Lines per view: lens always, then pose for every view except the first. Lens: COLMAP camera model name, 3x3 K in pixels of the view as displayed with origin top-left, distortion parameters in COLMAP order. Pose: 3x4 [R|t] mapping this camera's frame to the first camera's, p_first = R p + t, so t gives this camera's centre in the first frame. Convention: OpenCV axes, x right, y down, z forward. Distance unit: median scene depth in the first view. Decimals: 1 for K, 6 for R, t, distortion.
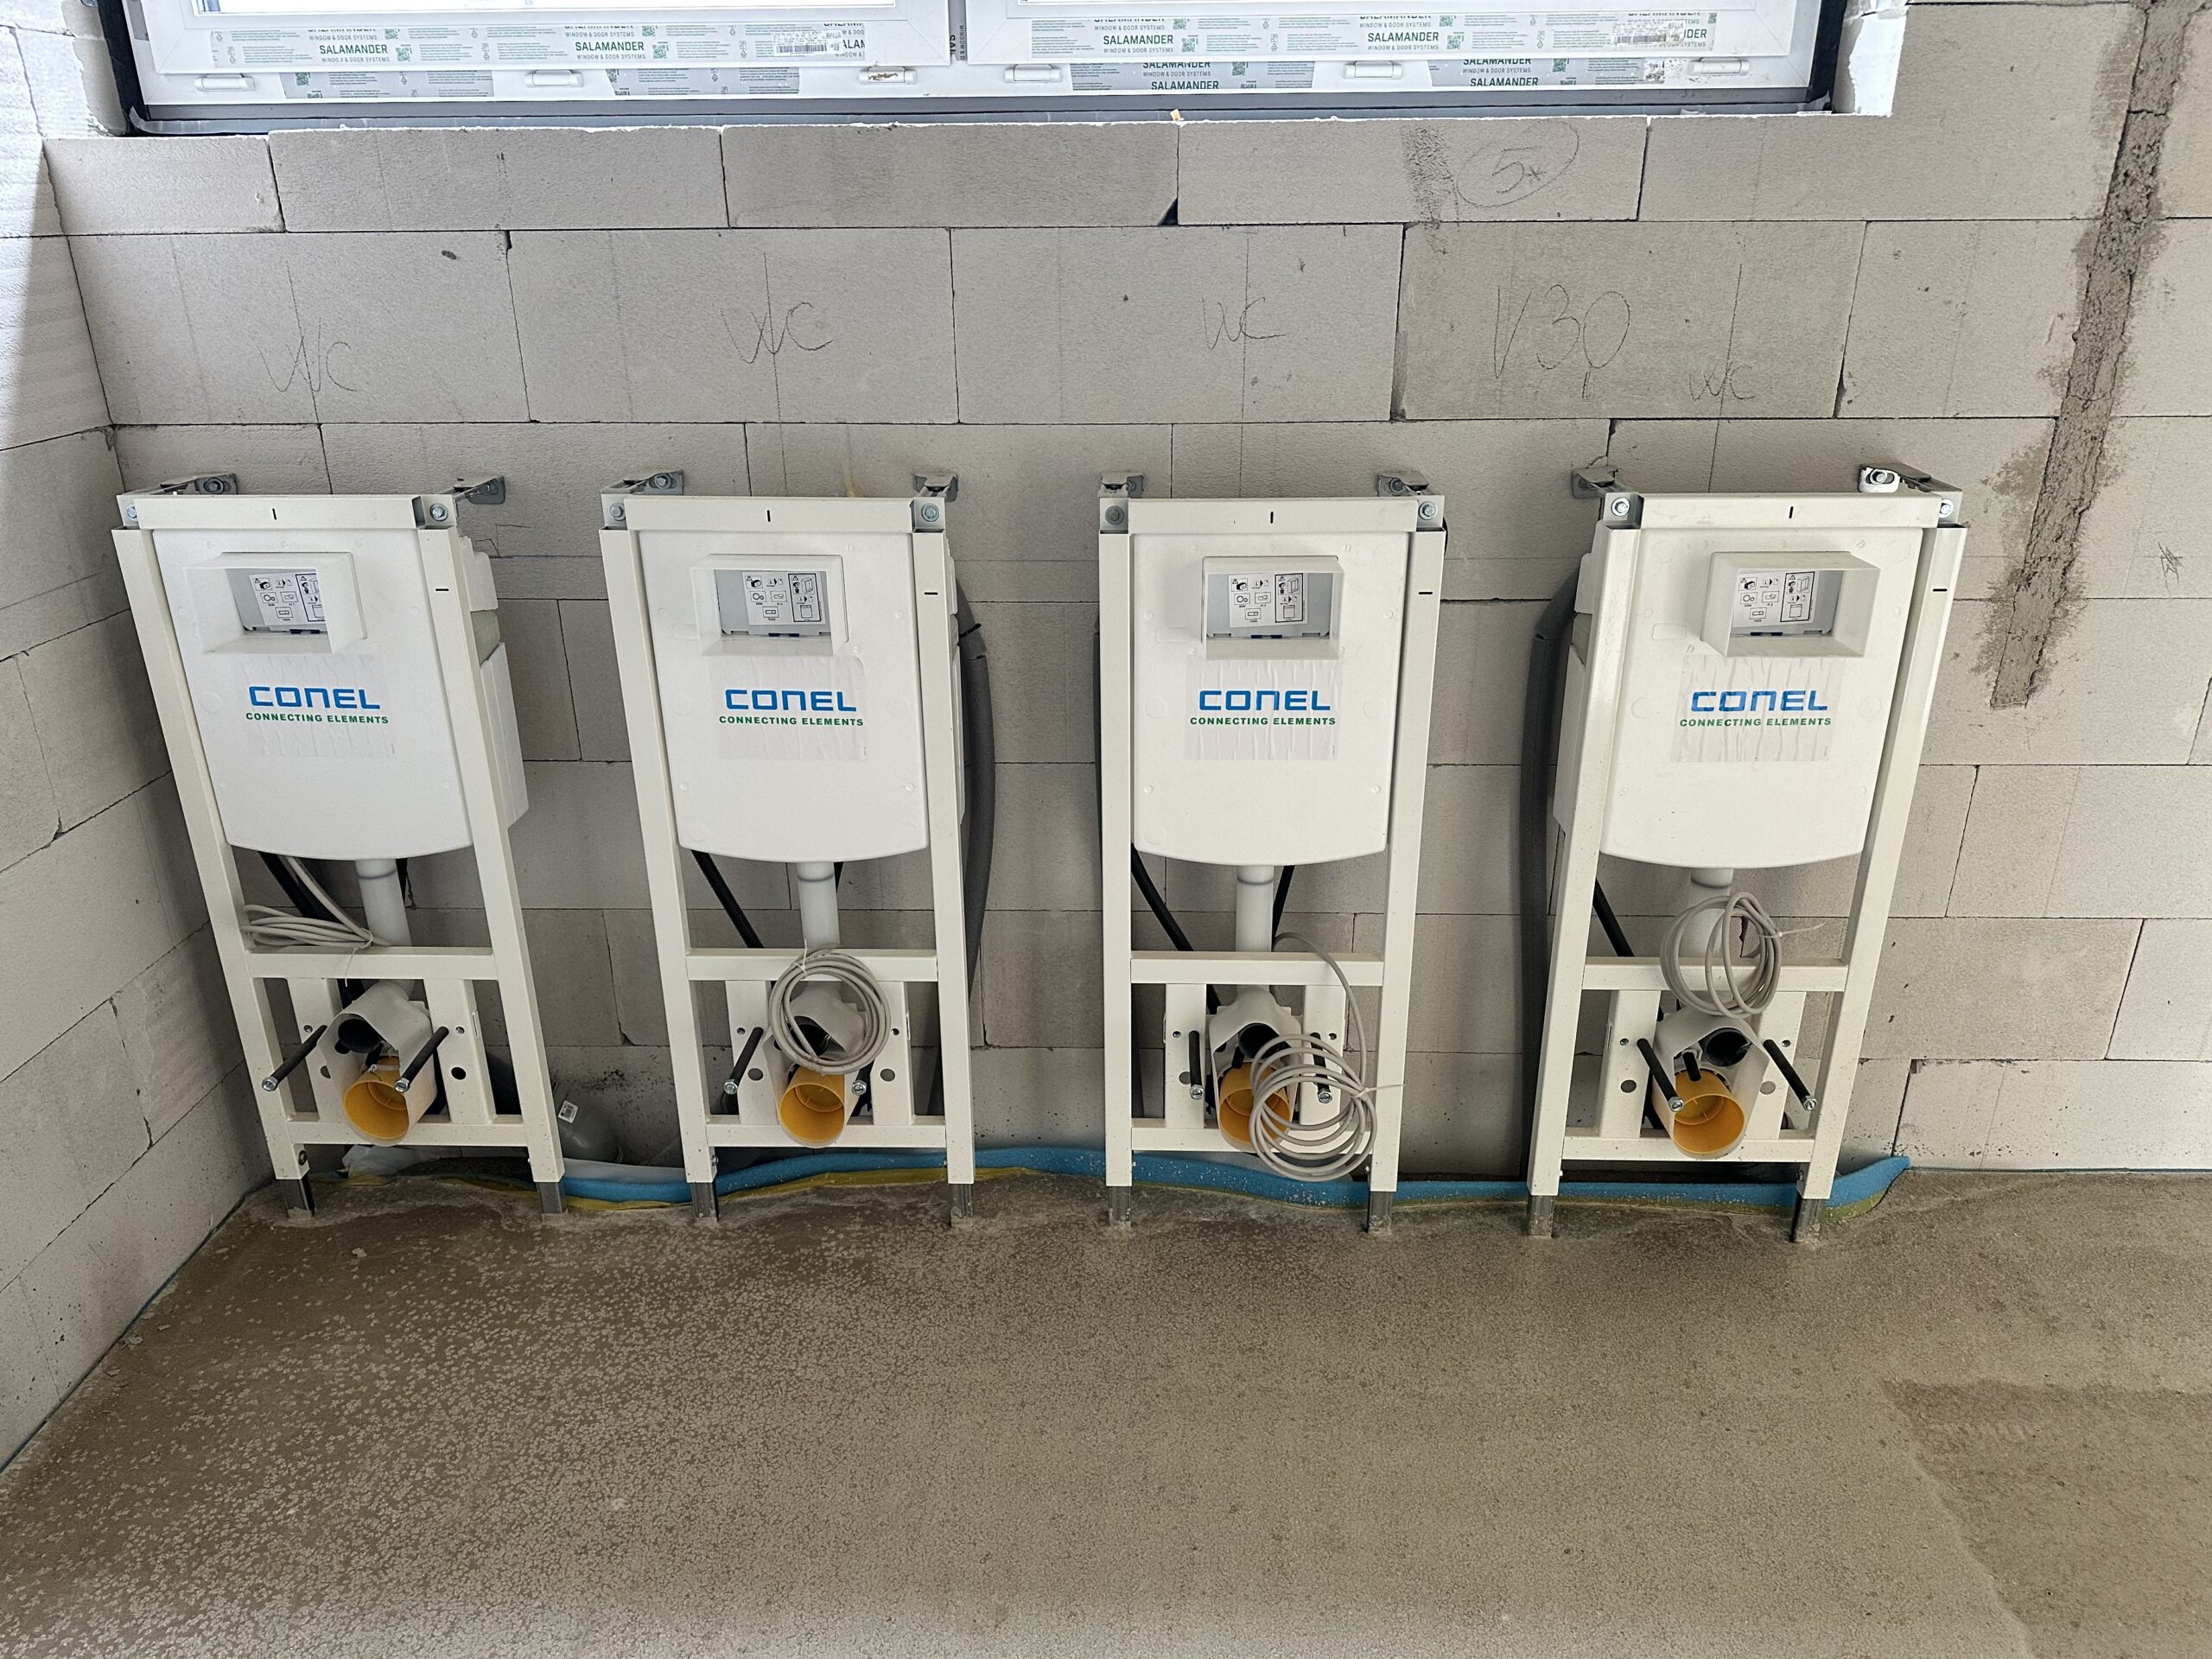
lens RADIAL K [[1555.2, 0, 1108.5], [0, 1555.2, 831.0], [0, 0, 1]] dist [-0.003338, -0.002753]
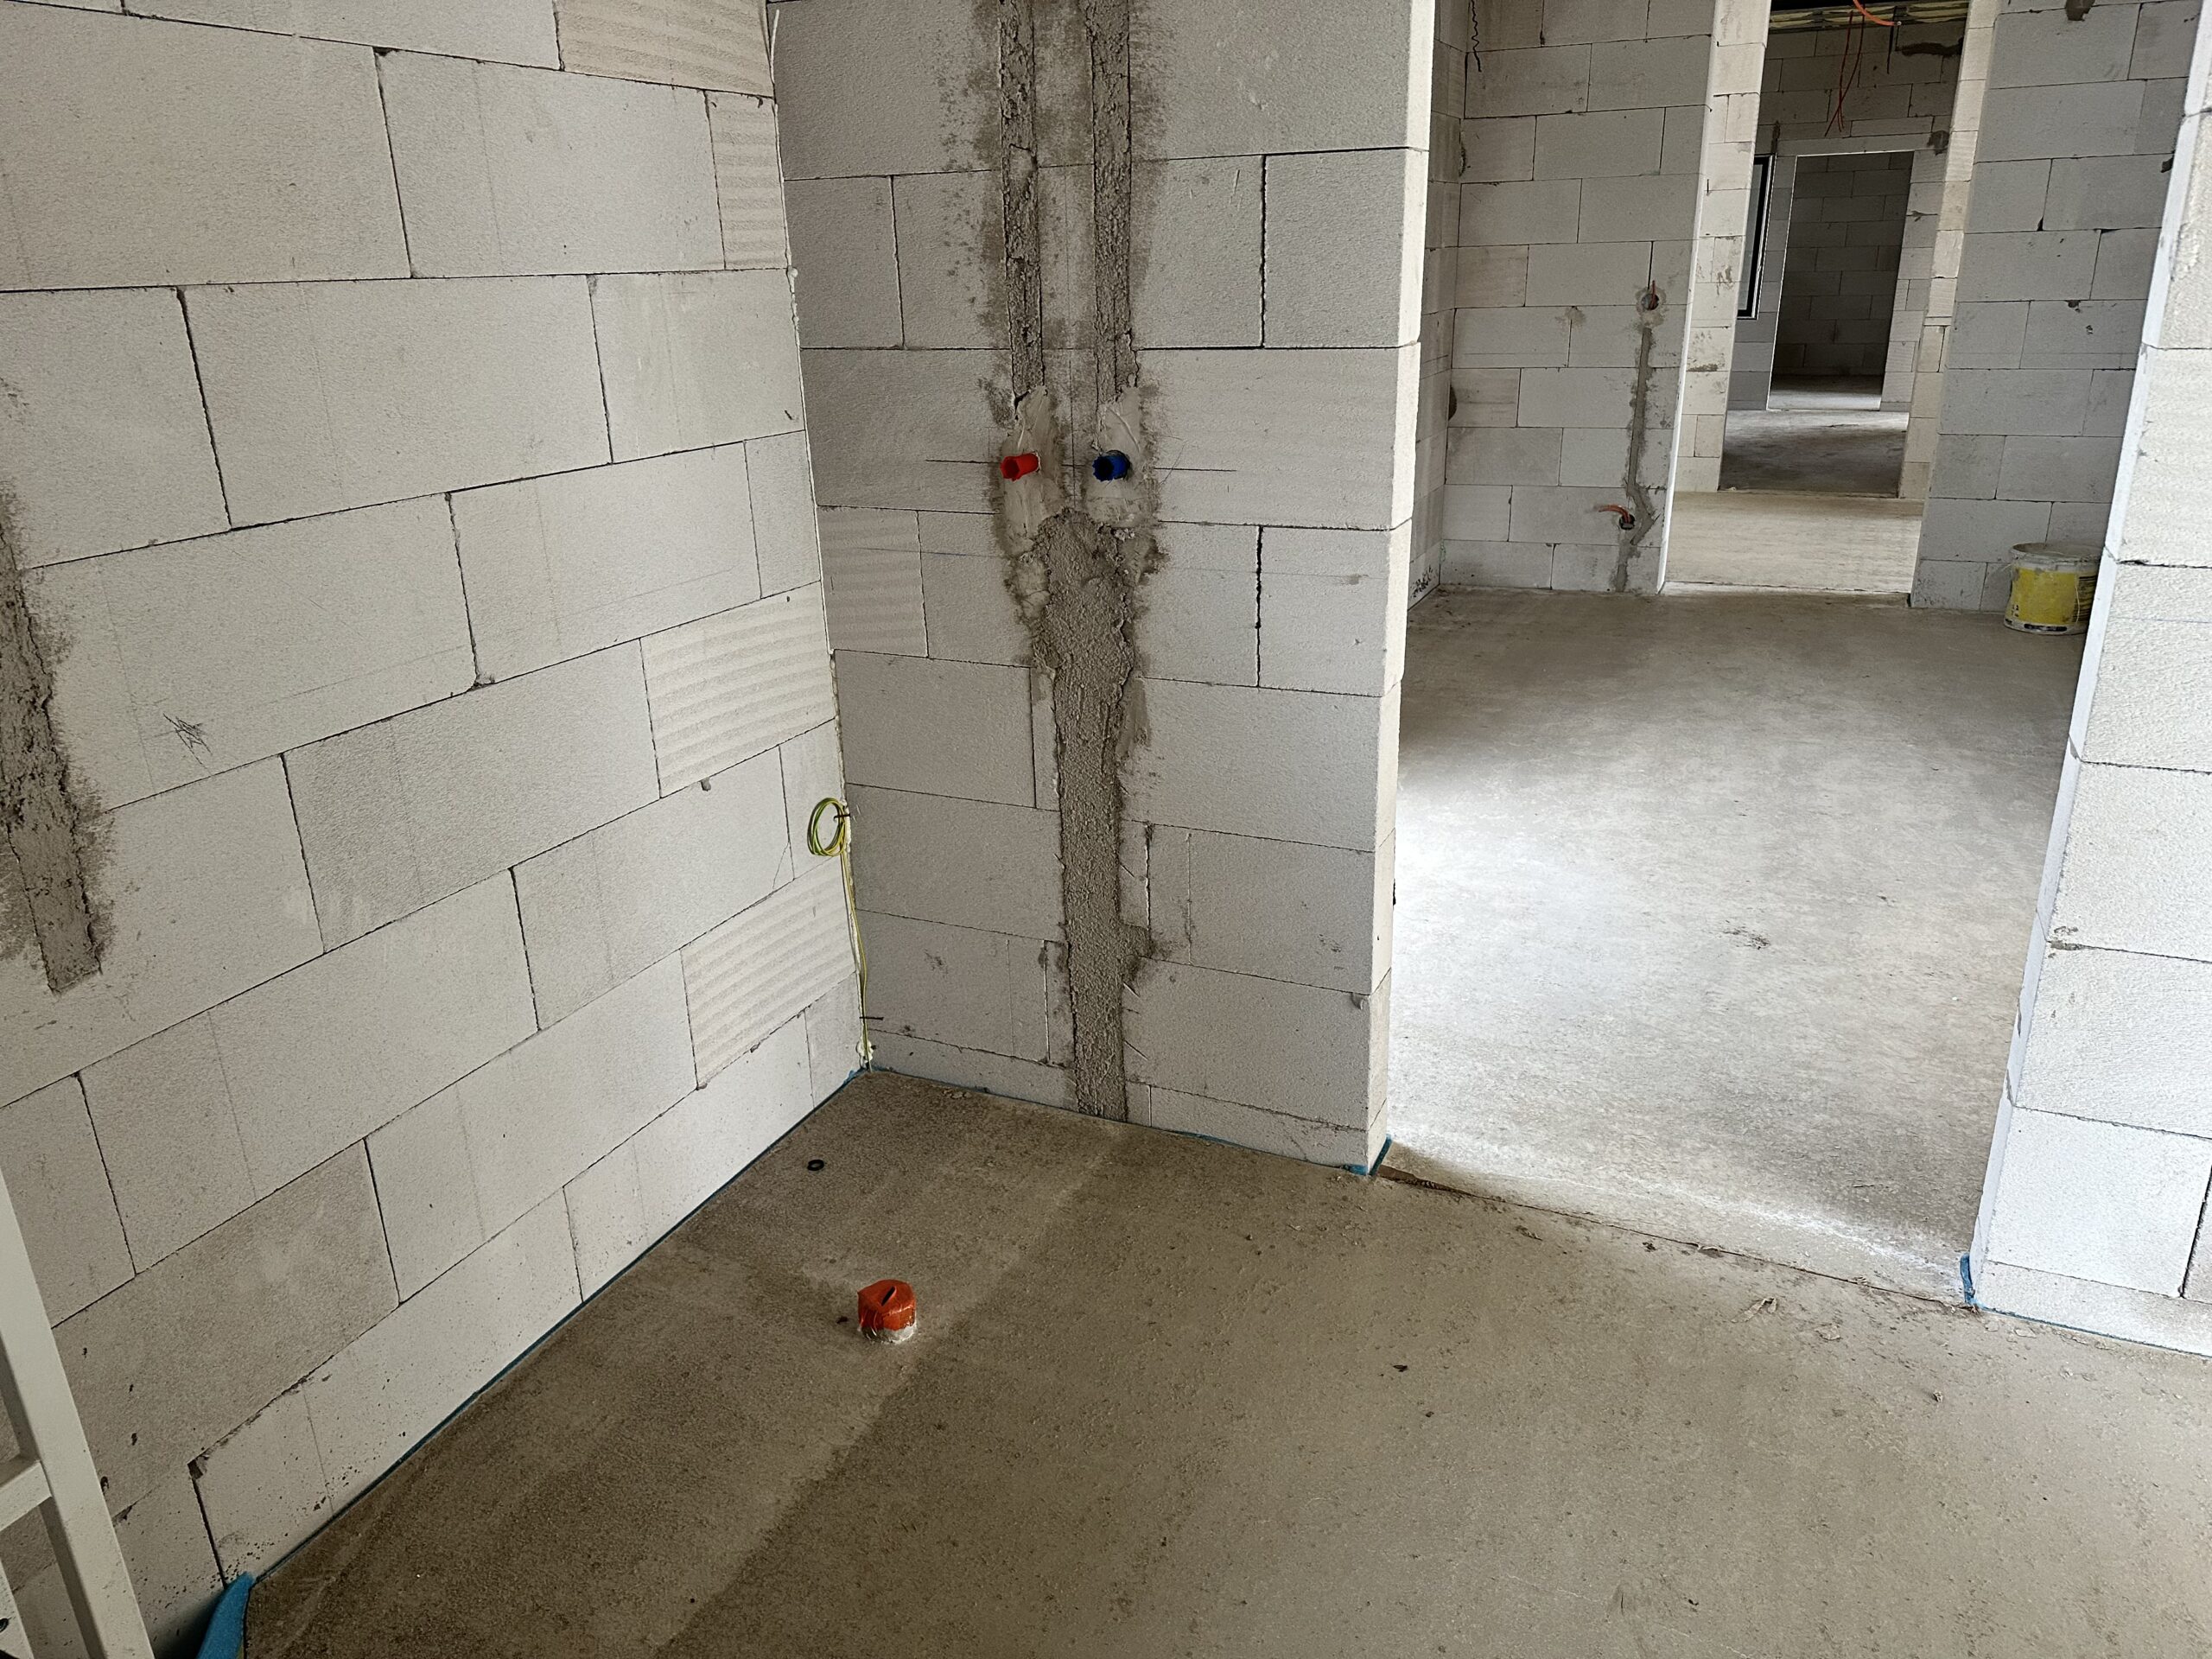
lens RADIAL K [[1555.2, 0, 1105.0], [0, 1555.2, 826.8], [0, 0, 1]] dist [-0.003338, -0.002753]
pose [[0.382296, -0.325818, 0.864692, 0.175784], [0.371617, 0.910975, 0.178958, -0.097565], [-0.846020, 0.252919, 0.469342, 0.264168]]
